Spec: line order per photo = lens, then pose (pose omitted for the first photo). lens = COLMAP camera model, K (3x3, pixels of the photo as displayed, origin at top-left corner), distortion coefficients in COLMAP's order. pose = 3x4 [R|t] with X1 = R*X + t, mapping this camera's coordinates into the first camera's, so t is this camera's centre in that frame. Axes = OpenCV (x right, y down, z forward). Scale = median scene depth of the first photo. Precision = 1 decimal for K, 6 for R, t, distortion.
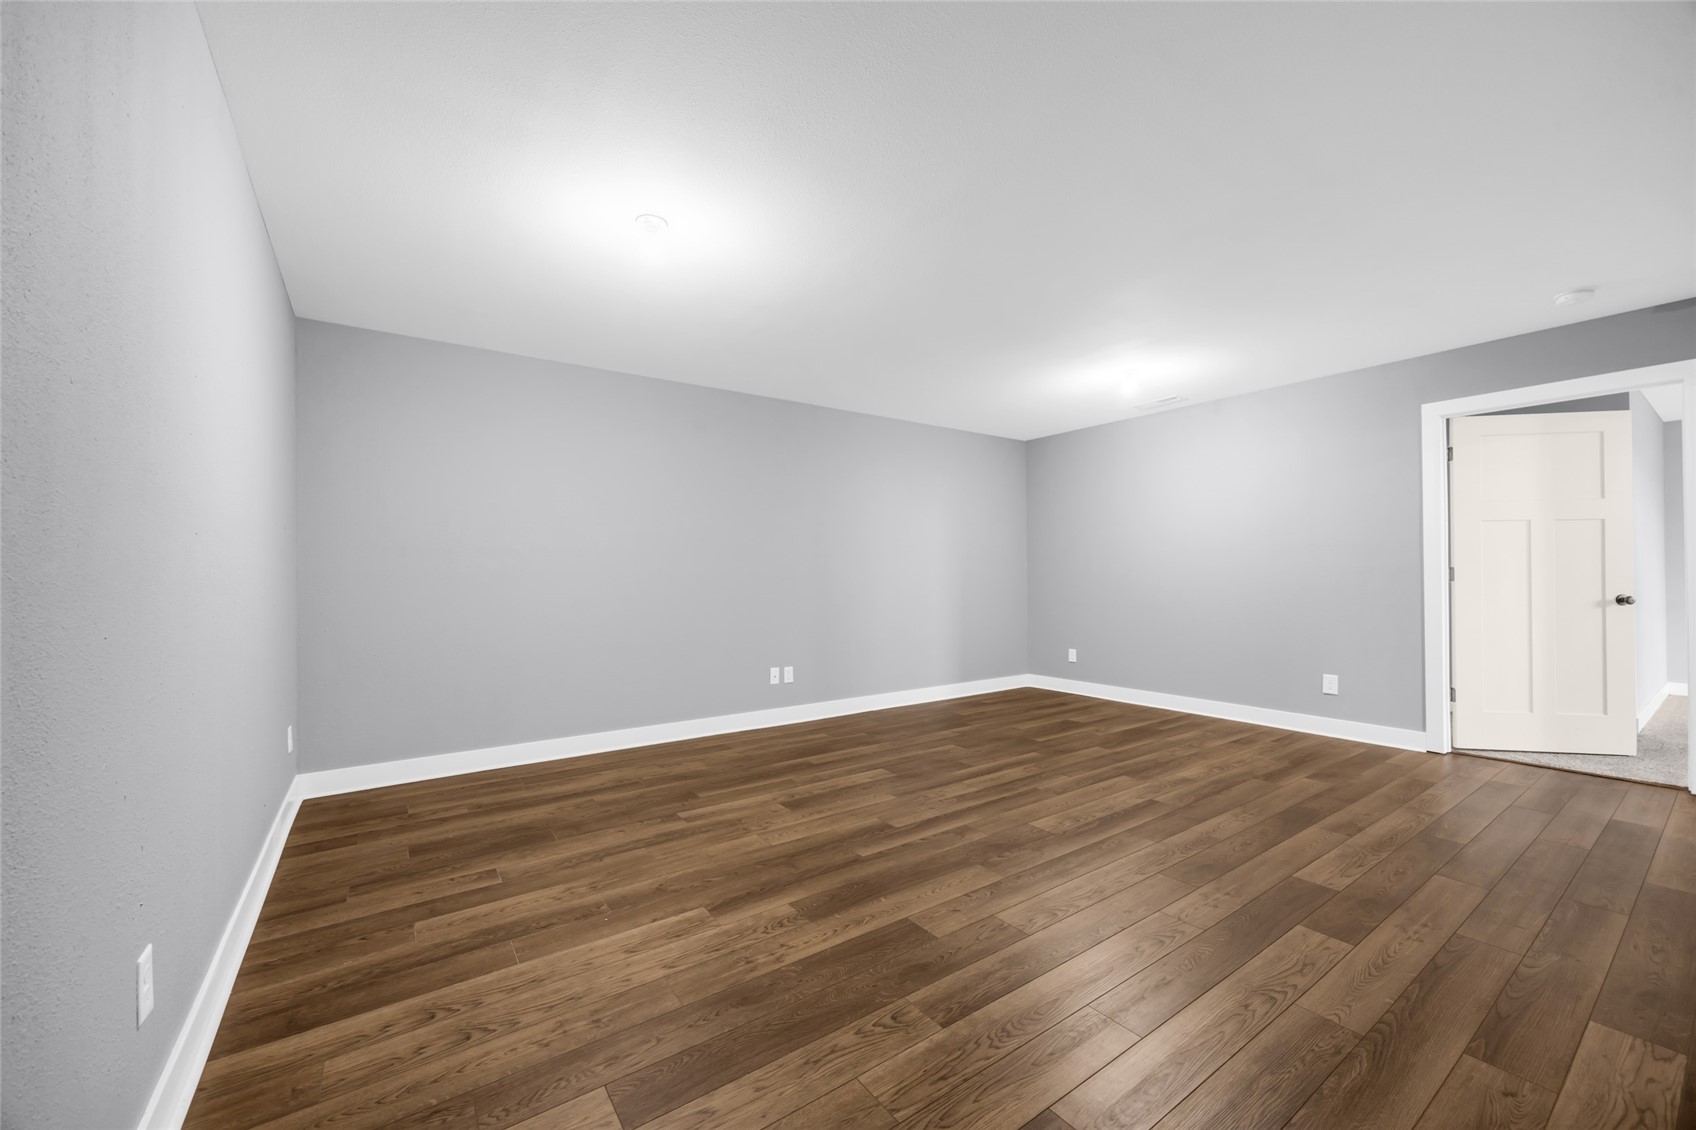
lens RADIAL K [[644.9, 0, 849.5], [0, 644.9, 571.3], [0, 0, 1]] dist [-0.001084, 0.000030]
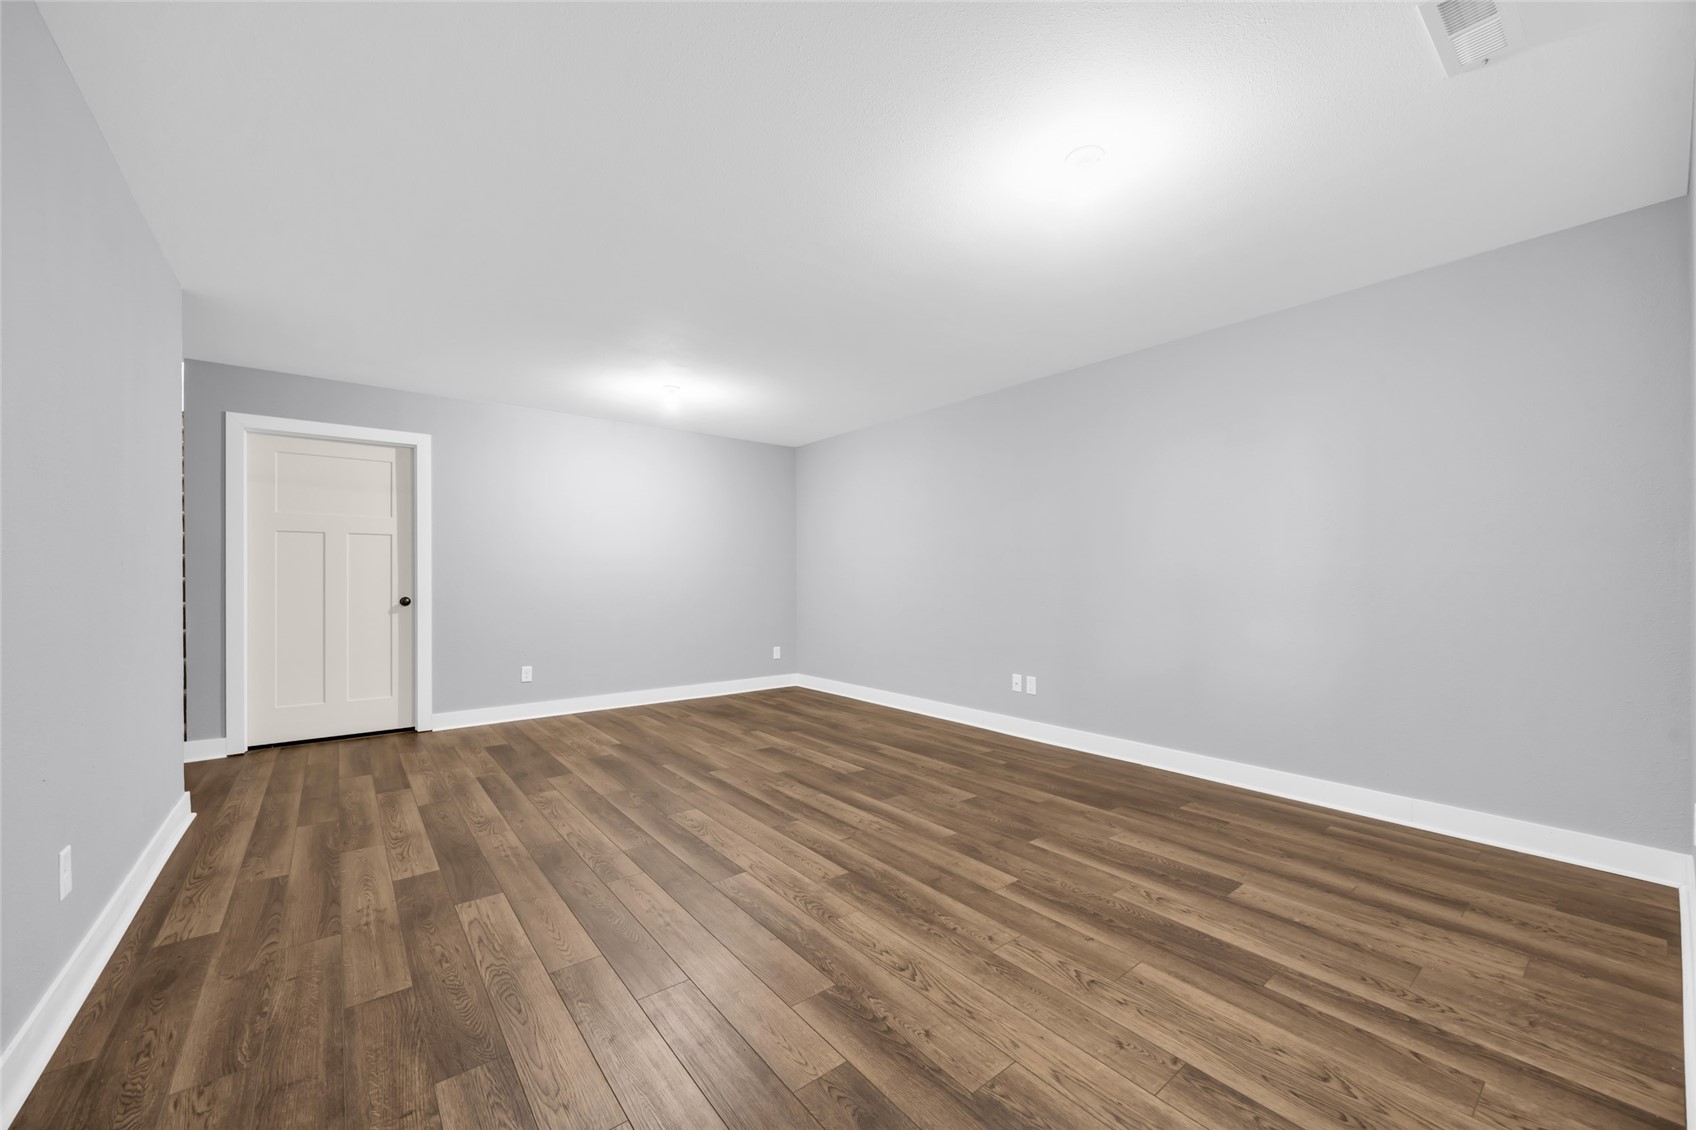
lens RADIAL K [[644.9, 0, 849.5], [0, 644.9, 571.3], [0, 0, 1]] dist [-0.001084, 0.000030]
pose [[0.066083, -0.003287, -0.997809, 1.157667], [0.012631, 0.999917, -0.002458, -0.001391], [0.997734, -0.012441, 0.066119, 1.001548]]
